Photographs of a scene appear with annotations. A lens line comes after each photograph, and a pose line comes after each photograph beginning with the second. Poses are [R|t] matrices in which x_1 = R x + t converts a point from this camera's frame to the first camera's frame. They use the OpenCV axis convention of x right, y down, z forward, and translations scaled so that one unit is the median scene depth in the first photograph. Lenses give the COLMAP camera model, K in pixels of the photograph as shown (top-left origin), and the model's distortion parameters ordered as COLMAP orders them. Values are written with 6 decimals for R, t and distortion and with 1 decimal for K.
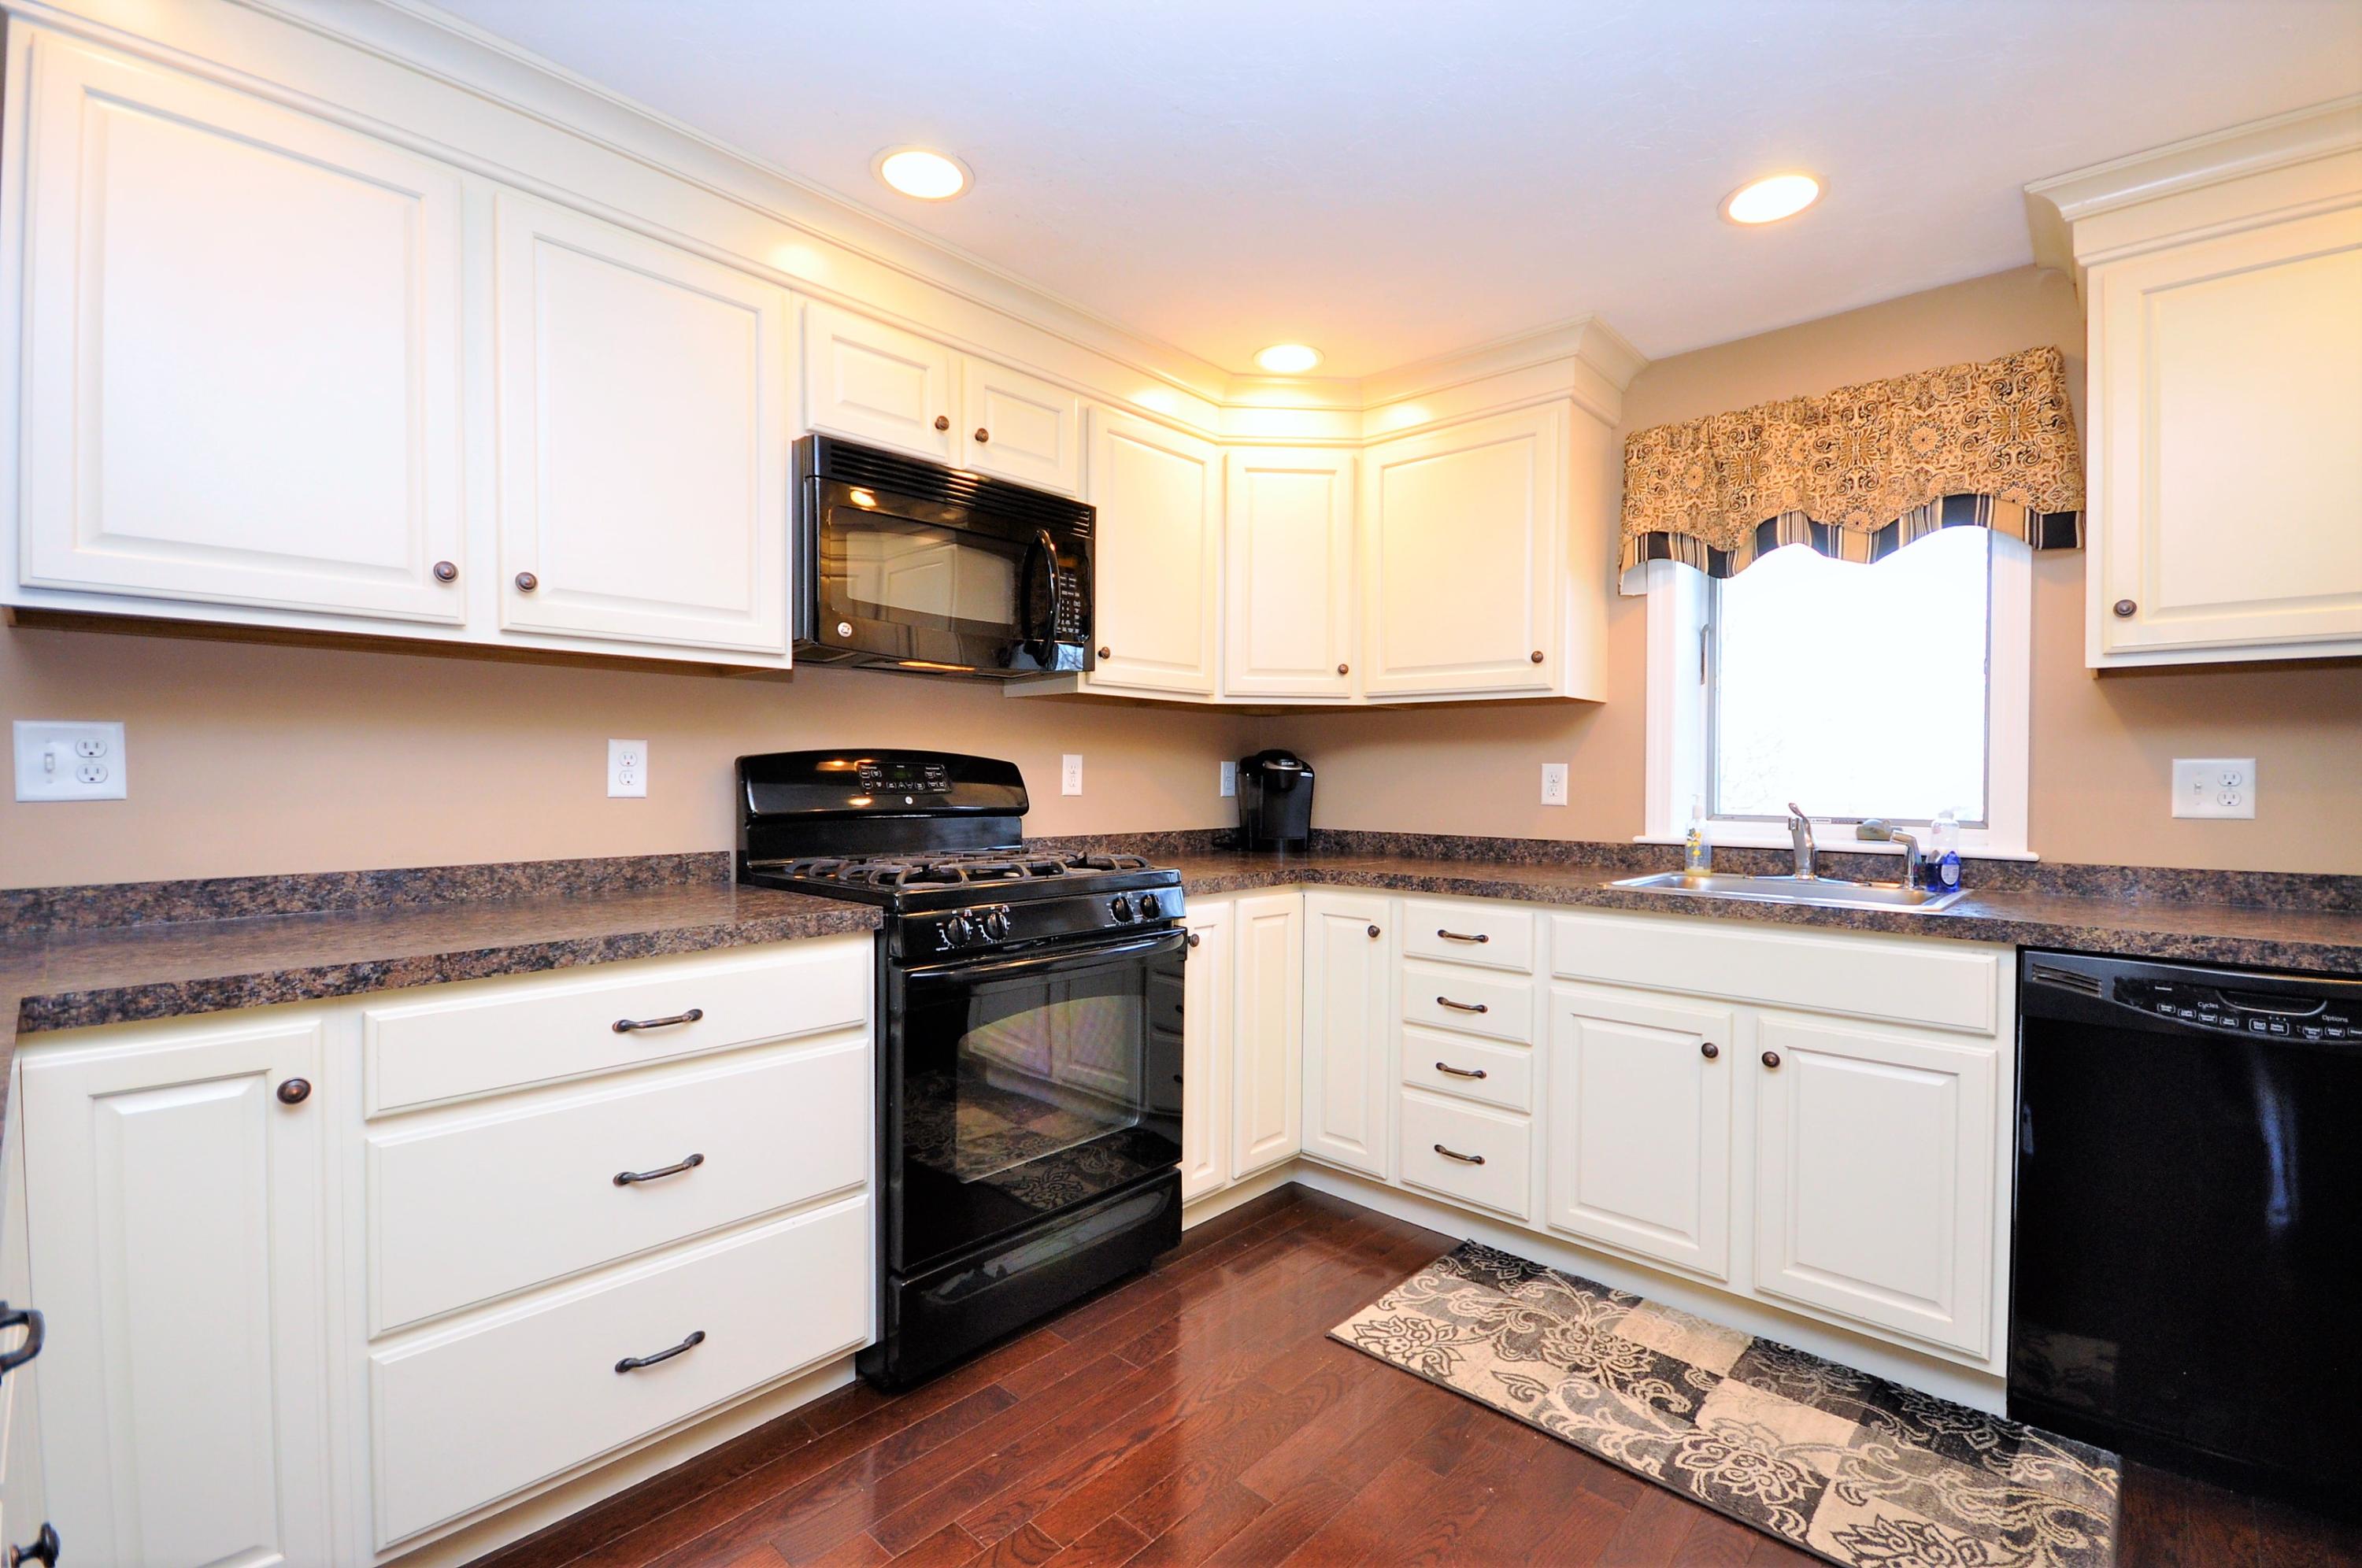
lens RADIAL K [[1032.6, 0, 1169.4], [0, 1032.6, 791.1], [0, 0, 1]] dist [0.001827, 0.000737]
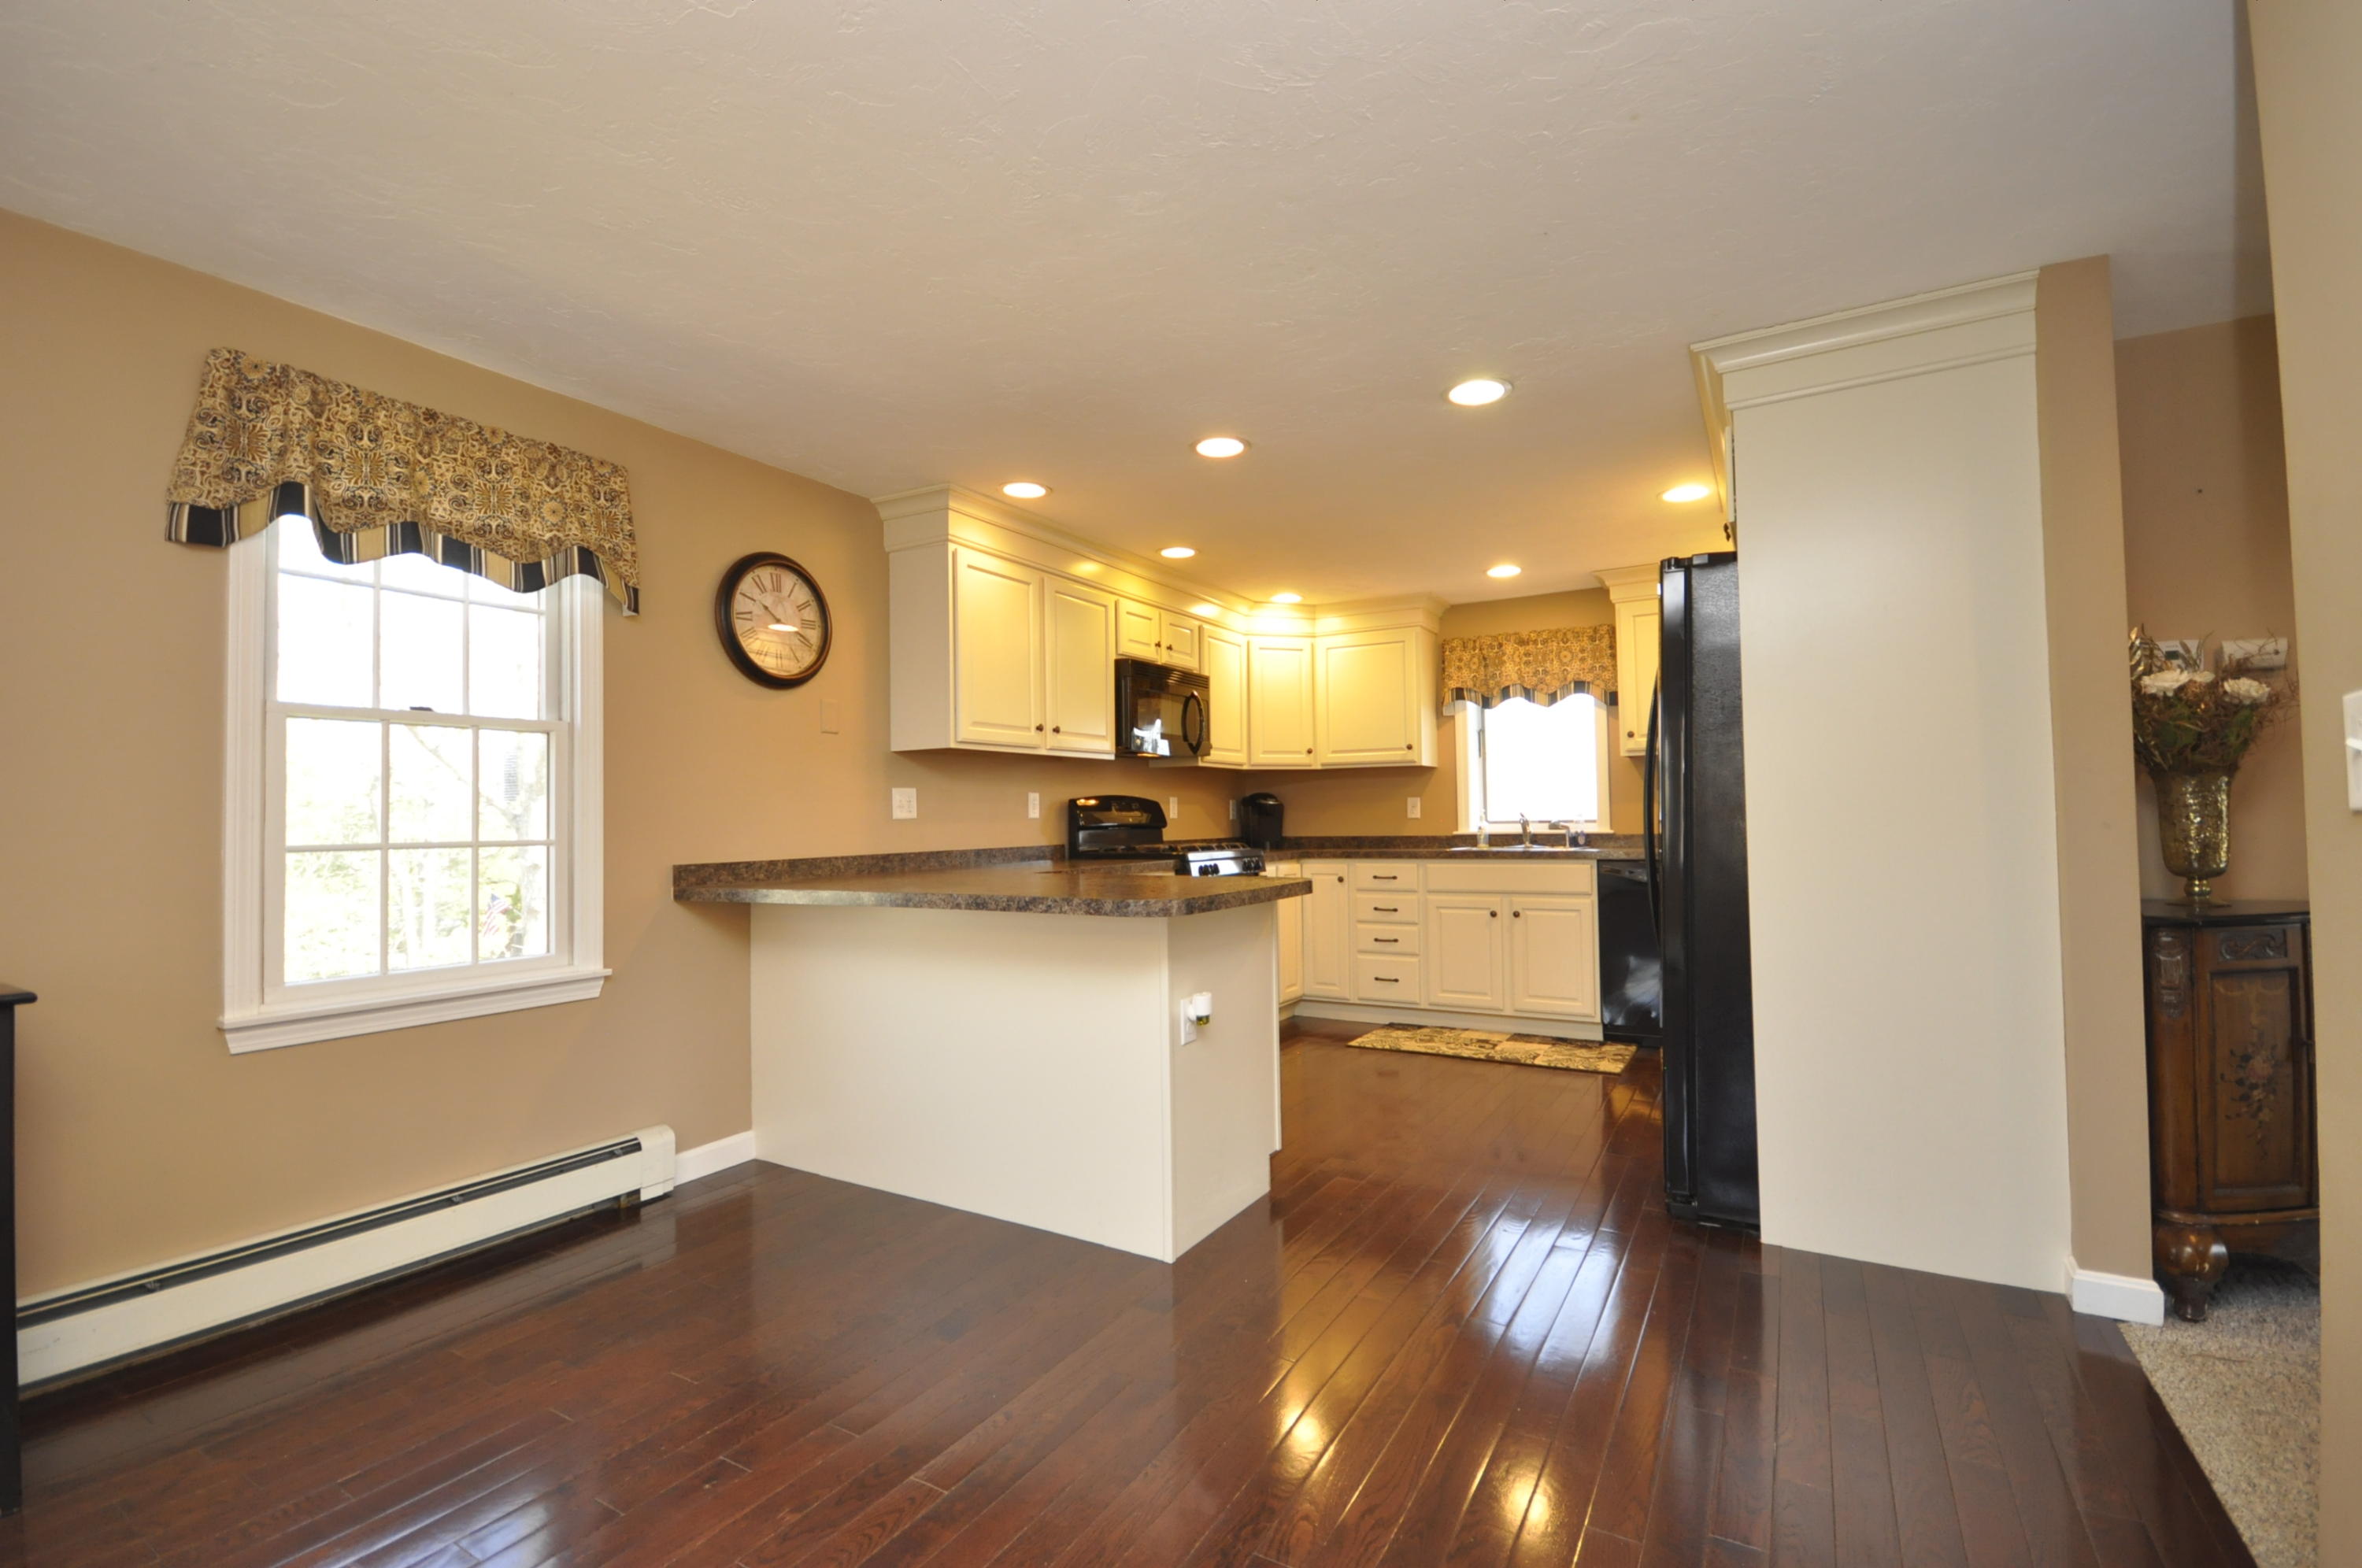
lens RADIAL K [[1032.6, 0, 1180.1], [0, 1032.6, 783.5], [0, 0, 1]] dist [0.001827, 0.000737]
pose [[0.976568, -0.012280, 0.214856, -0.584981], [0.023129, 0.998577, -0.048055, 0.037566], [-0.213961, 0.051898, 0.975463, -1.004758]]
